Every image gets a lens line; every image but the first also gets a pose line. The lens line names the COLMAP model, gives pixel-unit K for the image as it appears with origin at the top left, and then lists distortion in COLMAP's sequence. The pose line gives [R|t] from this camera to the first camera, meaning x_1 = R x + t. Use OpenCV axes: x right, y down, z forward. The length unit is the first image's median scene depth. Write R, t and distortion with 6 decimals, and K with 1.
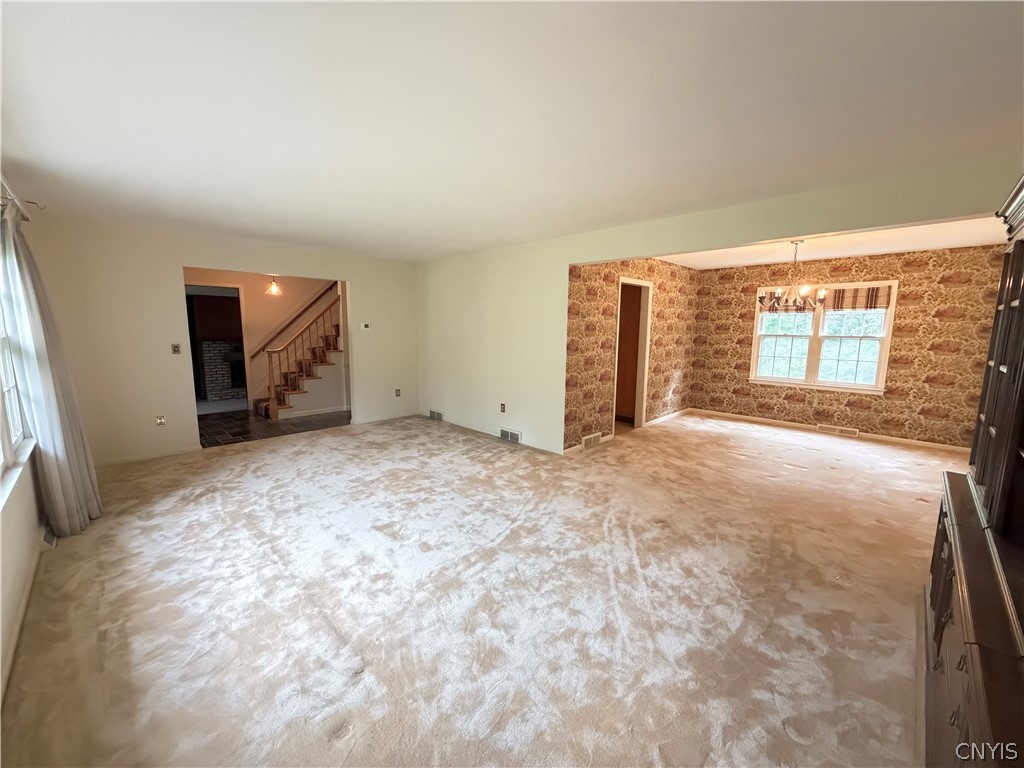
lens RADIAL K [[407.3, 0, 510.9], [0, 407.3, 384.5], [0, 0, 1]] dist [-0.000348, -0.000440]
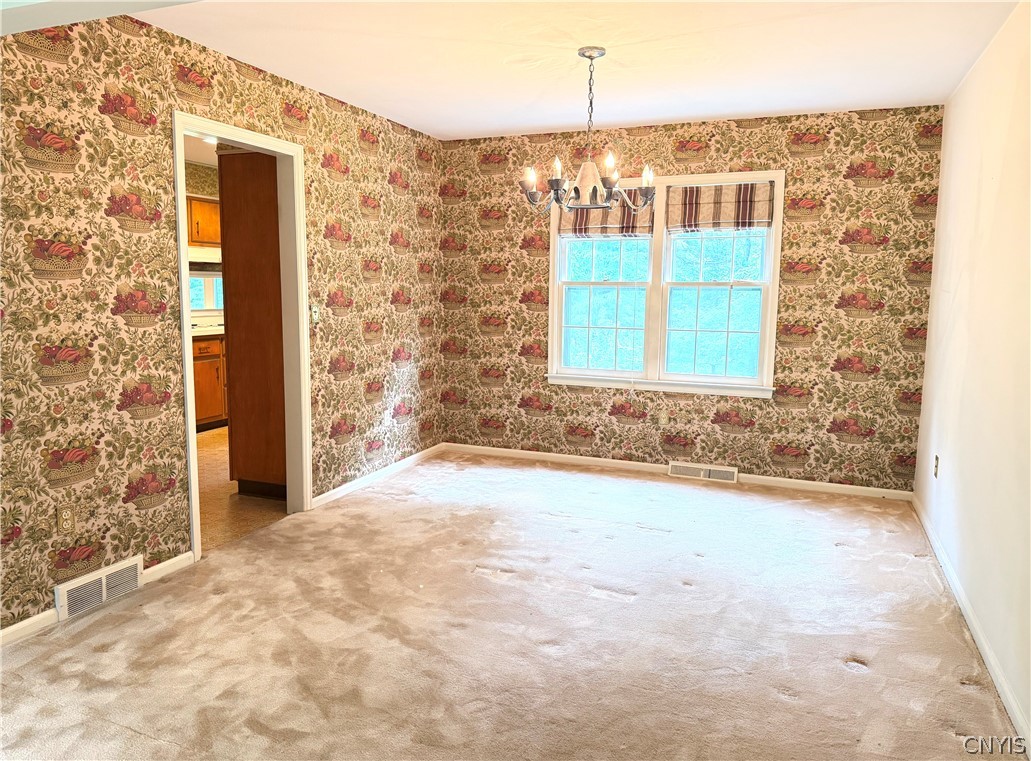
lens RADIAL K [[718.2, 0, 511.5], [0, 718.2, 381.8], [0, 0, 1]] dist [0.049976, -0.061884]
pose [[0.922066, -0.051740, 0.383558, 0.269685], [0.053584, 0.998546, 0.005885, -0.016114], [-0.383304, 0.015126, 0.923498, 0.291429]]
